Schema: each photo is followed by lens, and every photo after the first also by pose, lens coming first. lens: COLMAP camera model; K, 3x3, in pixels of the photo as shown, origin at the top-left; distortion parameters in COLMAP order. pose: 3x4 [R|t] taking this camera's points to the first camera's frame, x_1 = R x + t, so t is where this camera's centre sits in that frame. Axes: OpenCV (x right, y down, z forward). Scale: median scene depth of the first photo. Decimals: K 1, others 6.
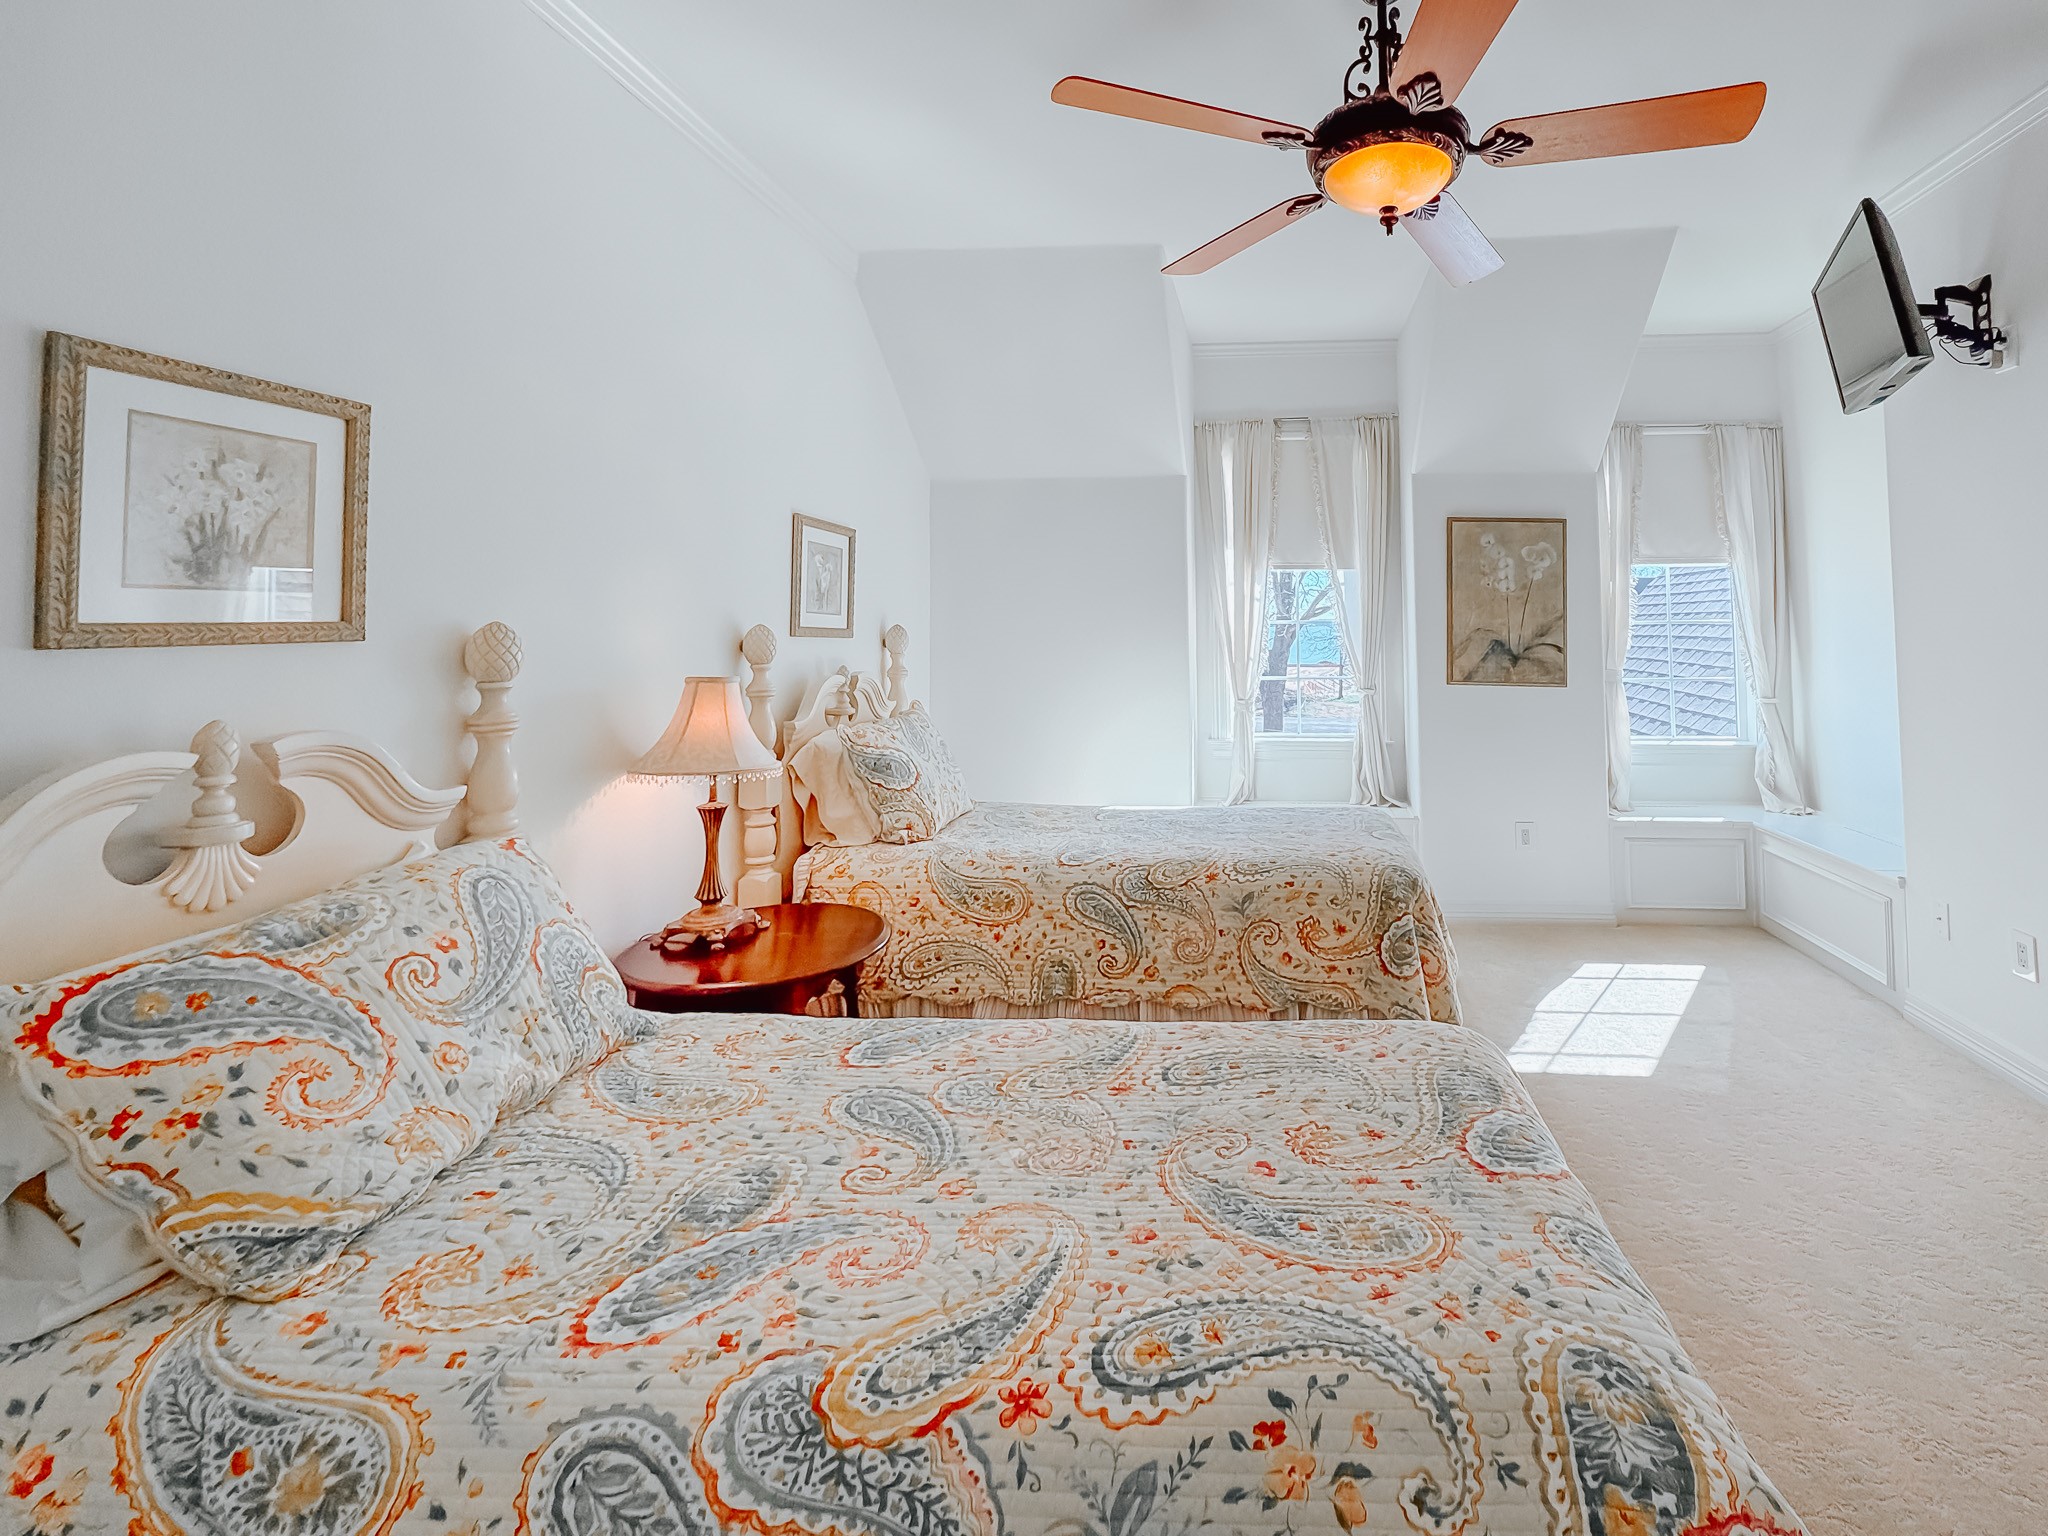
lens RADIAL K [[919.4, 0, 1033.9], [0, 919.4, 591.8], [0, 0, 1]] dist [-0.005166, 0.000107]
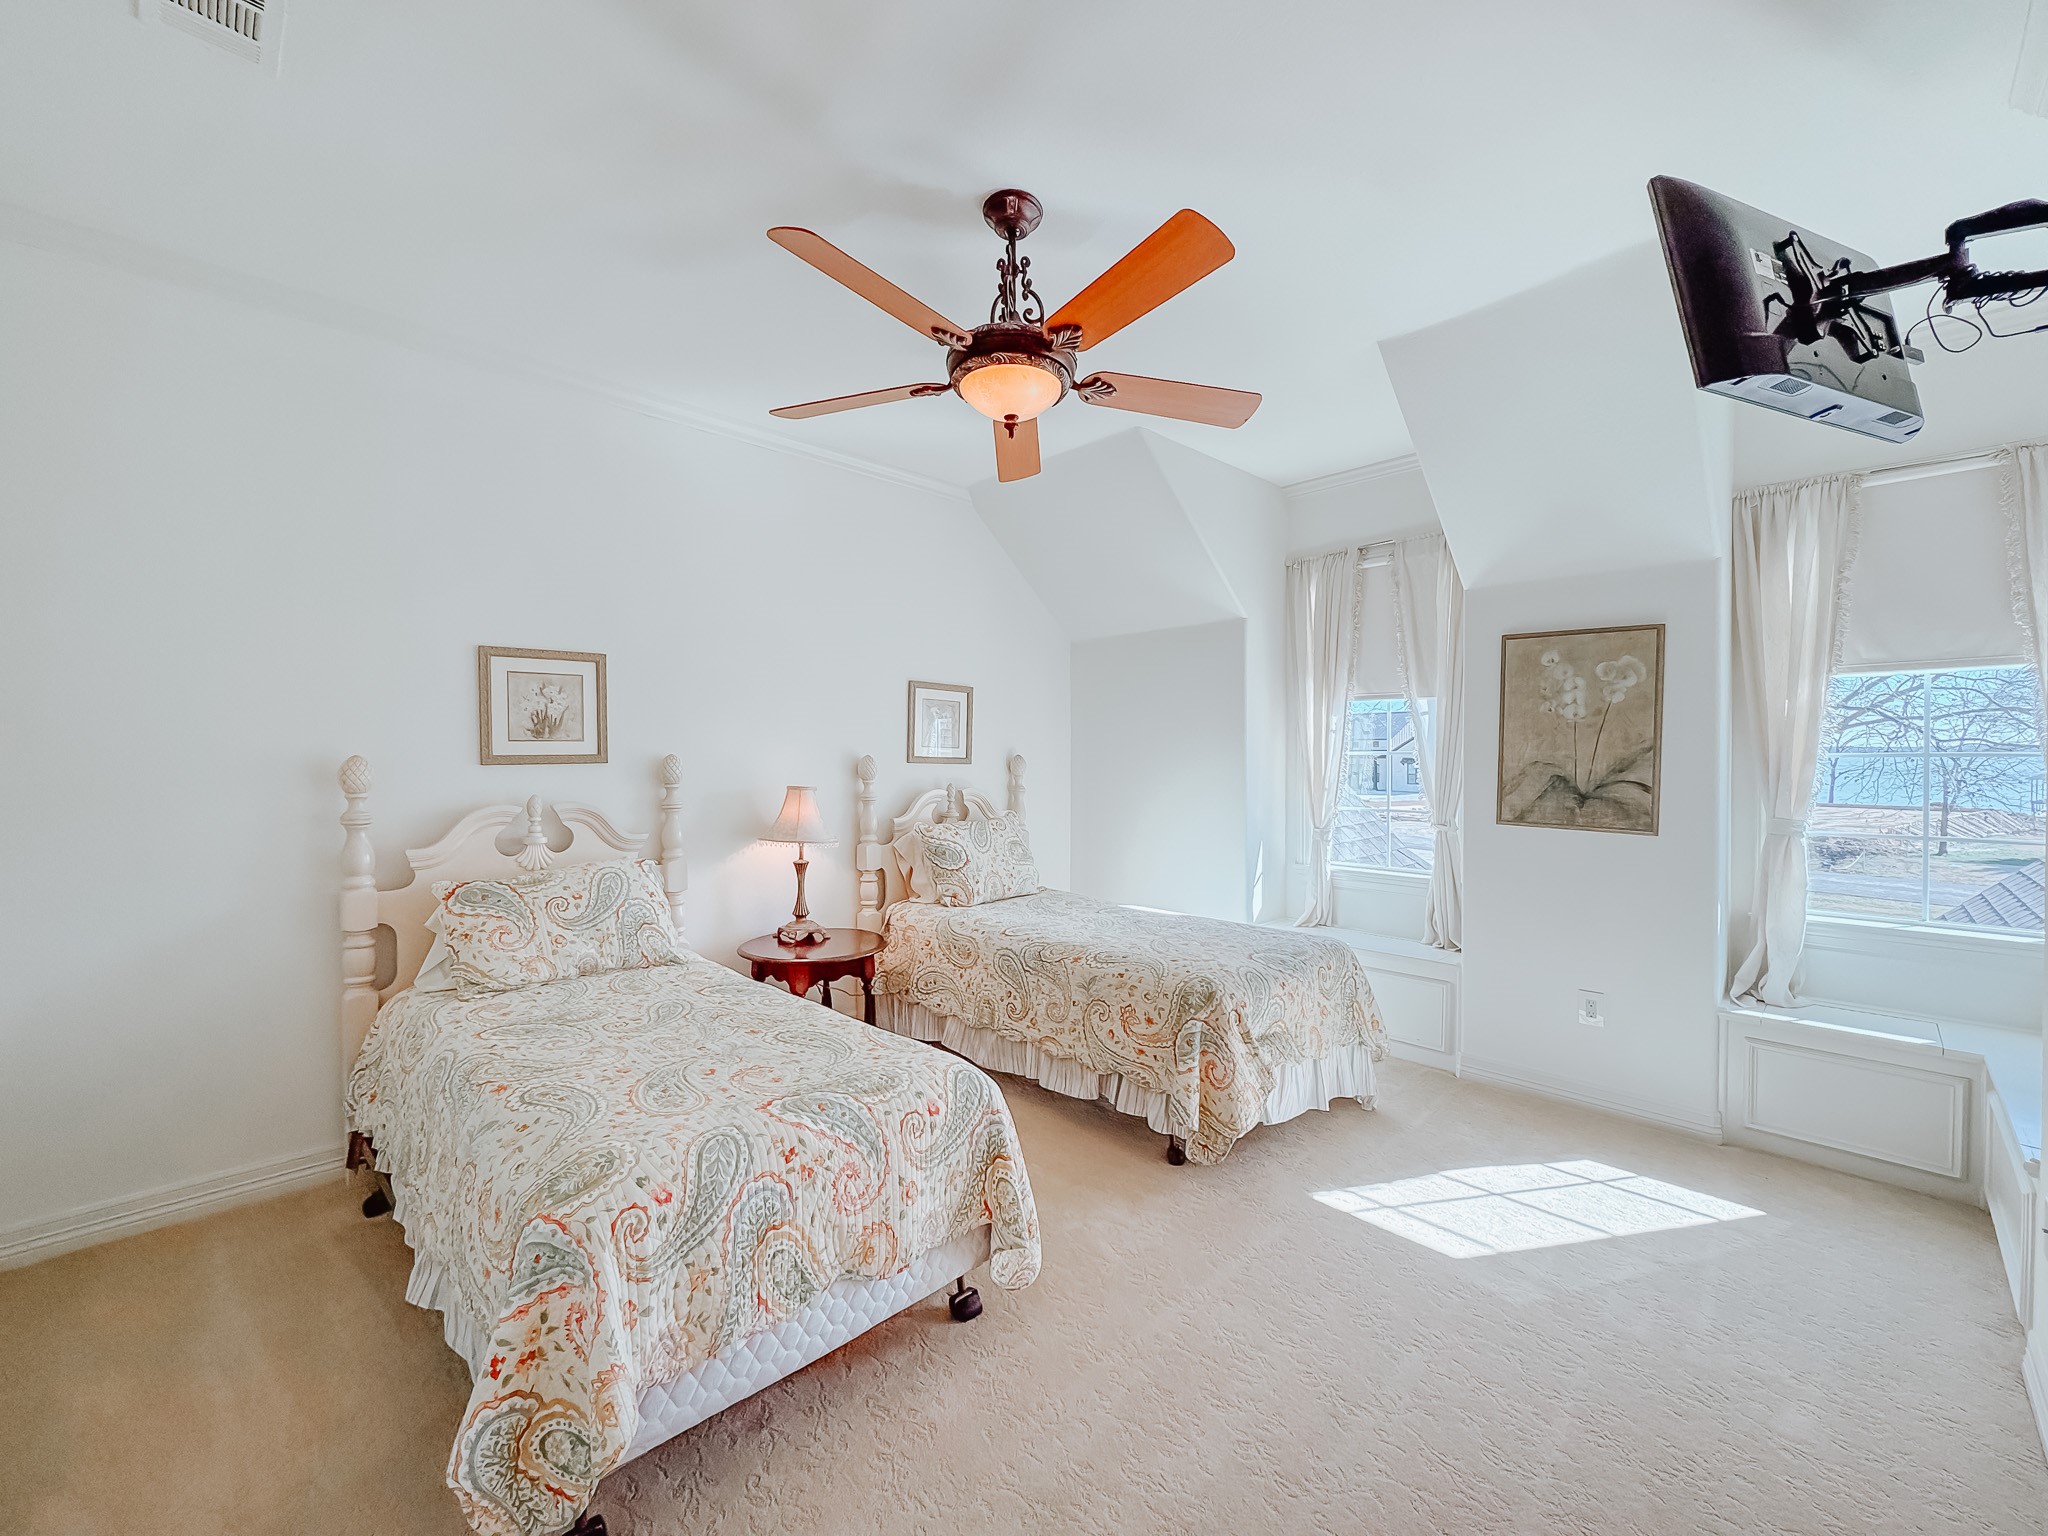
lens RADIAL K [[822.4, 0, 1024.6], [0, 822.4, 771.1], [0, 0, 1]] dist [-0.005388, 0.000526]
pose [[0.743545, 0.016819, -0.668475, 0.889405], [0.023452, 0.998413, 0.051207, -0.002910], [0.668275, -0.053752, 0.741970, 0.141410]]
